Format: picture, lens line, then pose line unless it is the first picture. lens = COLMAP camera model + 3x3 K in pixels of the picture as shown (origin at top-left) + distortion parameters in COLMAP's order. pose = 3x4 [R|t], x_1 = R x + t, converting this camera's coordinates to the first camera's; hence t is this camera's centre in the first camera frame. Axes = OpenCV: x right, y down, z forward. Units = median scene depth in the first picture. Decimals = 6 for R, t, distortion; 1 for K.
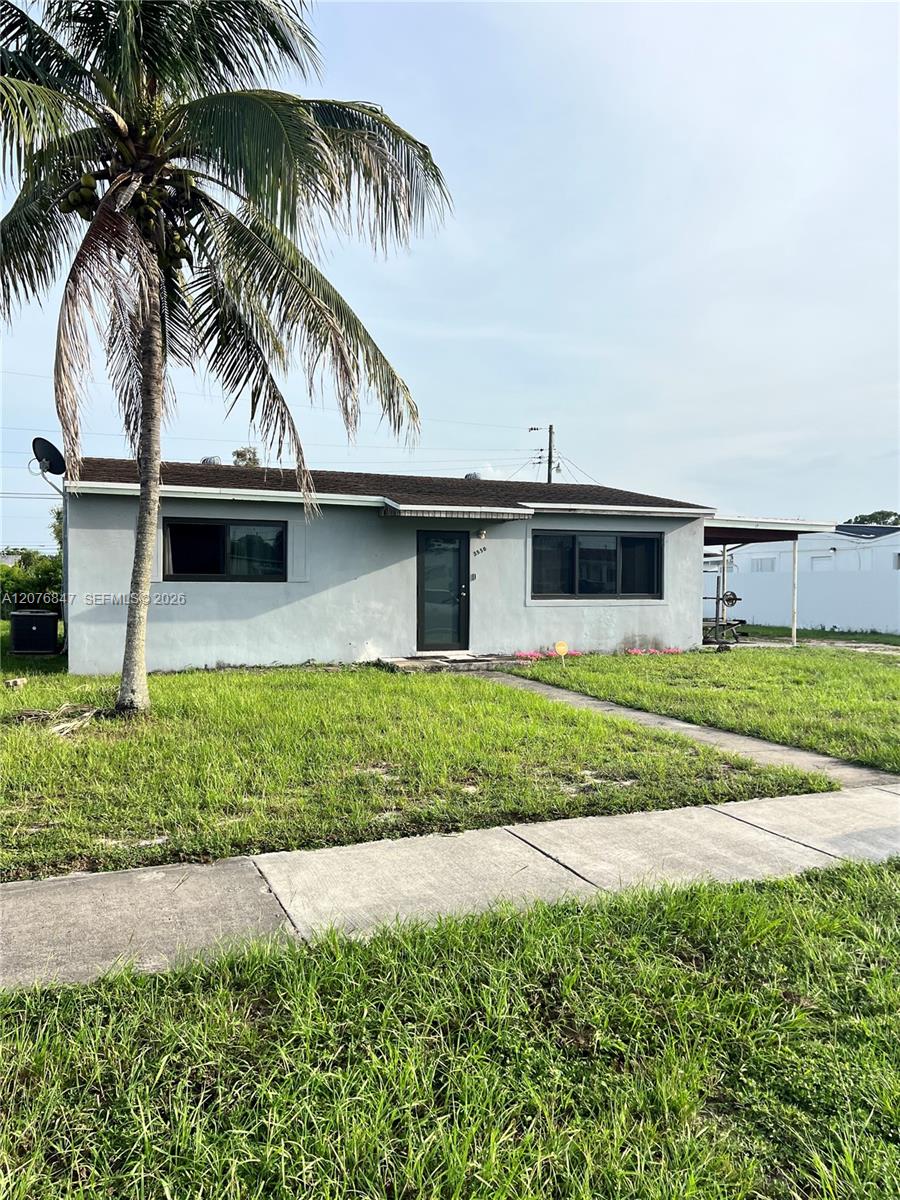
lens RADIAL K [[900.3, 0, 450.0], [0, 900.3, 600.0], [0, 0, 1]] dist [0.101673, 0.000115]
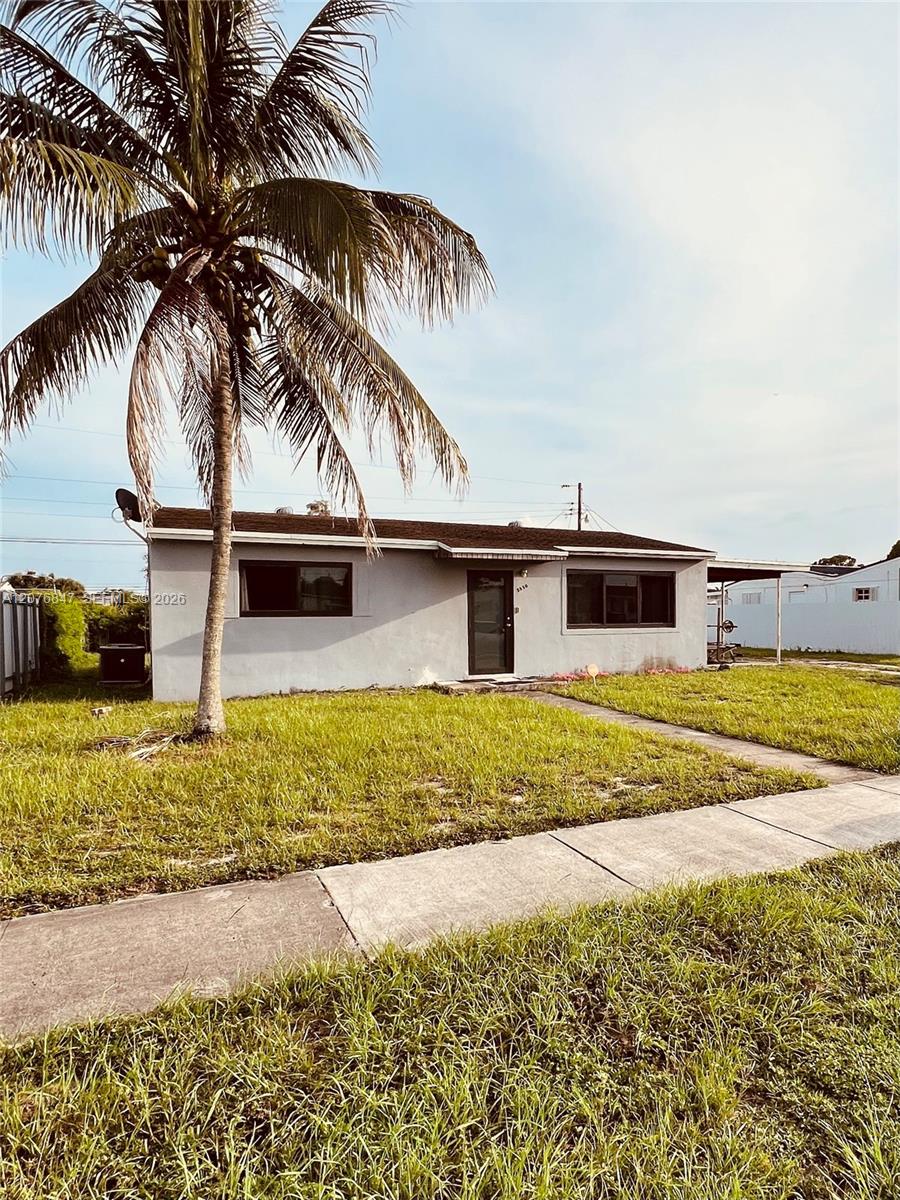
lens RADIAL K [[478.5, 0, 450.0], [0, 478.5, 600.0], [0, 0, 1]] dist [0.002130, 0.000430]
pose [[0.995336, -0.012959, -0.095591, -0.000583], [0.008179, 0.998704, -0.050226, -0.009250], [0.096118, 0.049210, 0.994153, 0.406203]]
